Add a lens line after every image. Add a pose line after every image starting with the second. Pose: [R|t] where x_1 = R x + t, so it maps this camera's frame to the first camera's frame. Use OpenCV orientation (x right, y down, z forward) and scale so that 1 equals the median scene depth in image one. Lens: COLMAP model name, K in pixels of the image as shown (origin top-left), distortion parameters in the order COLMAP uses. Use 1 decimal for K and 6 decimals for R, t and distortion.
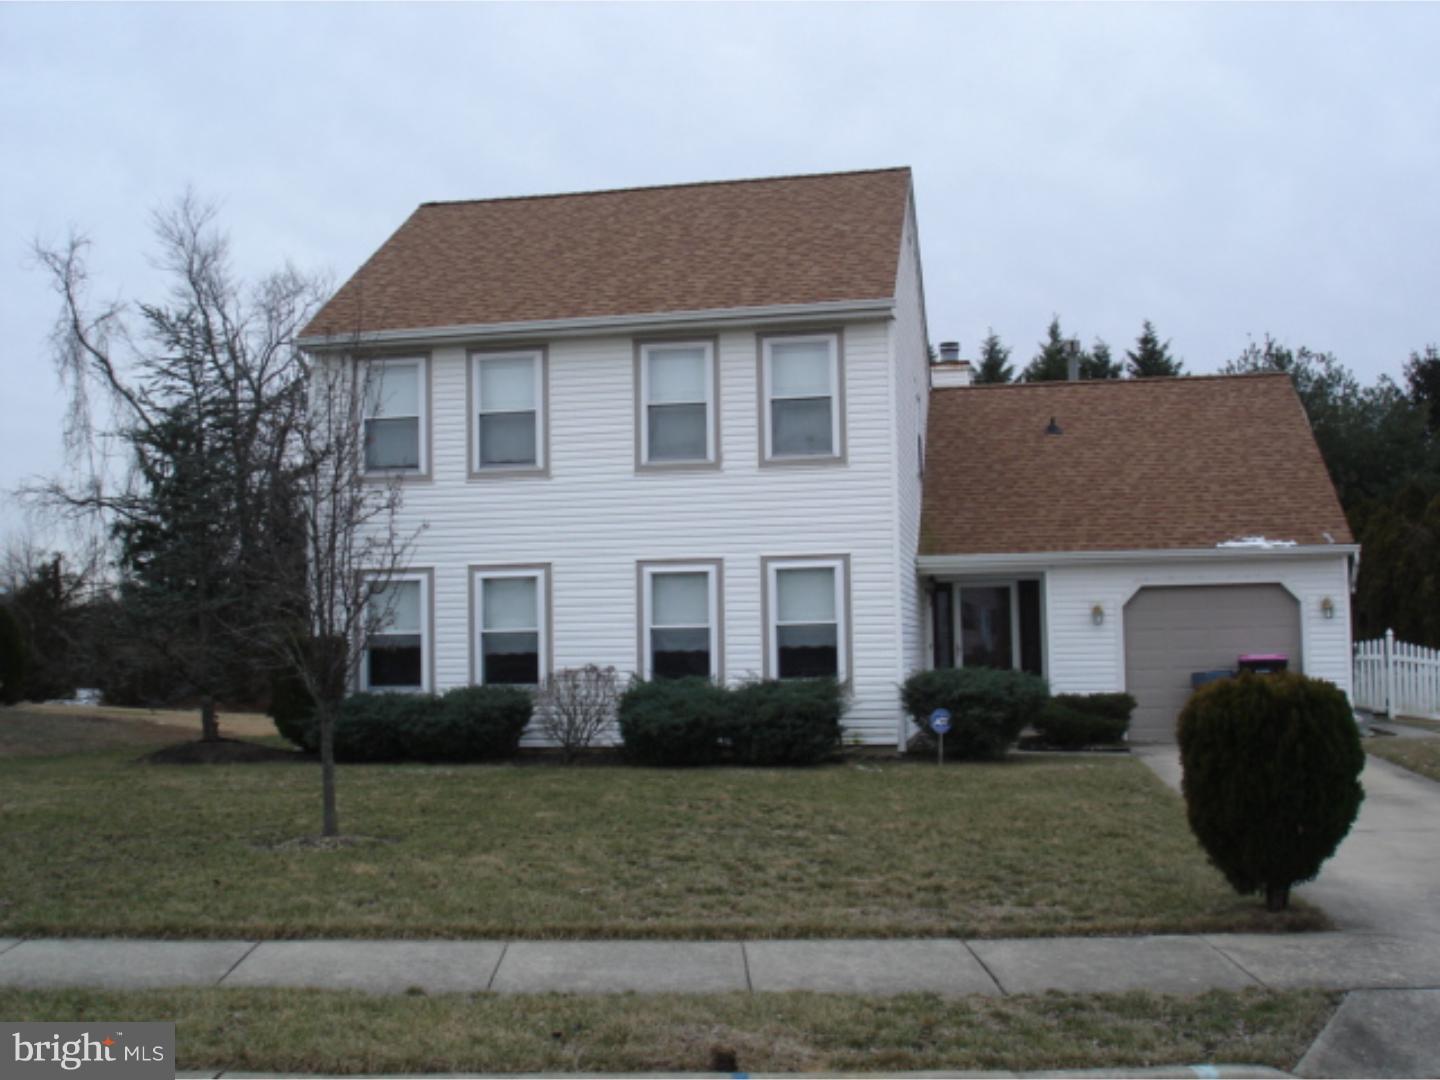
lens RADIAL K [[1636.7, 0, 720.0], [0, 1636.7, 540.0], [0, 0, 1]] dist [-0.079019, -0.125957]
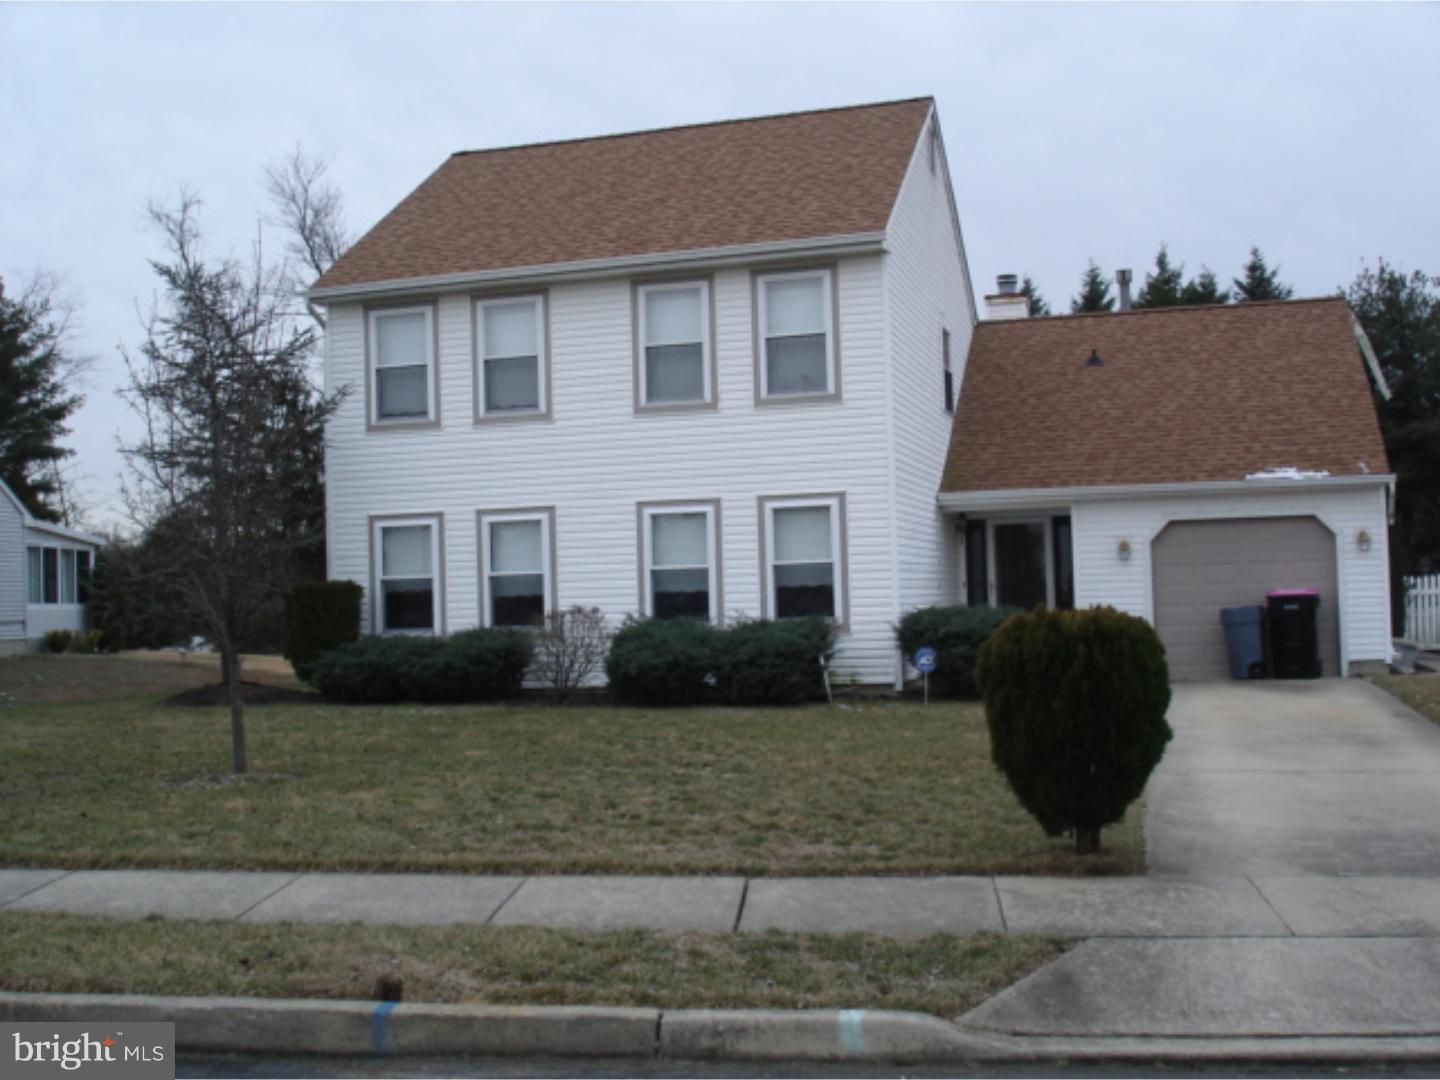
lens RADIAL K [[1636.7, 0, 720.0], [0, 1636.7, 540.0], [0, 0, 1]] dist [-0.079019, -0.125957]
pose [[0.994425, -0.014064, -0.104503, 0.101695], [0.017717, 0.999261, 0.034110, 0.002343], [0.103946, -0.035771, 0.993939, 0.006487]]
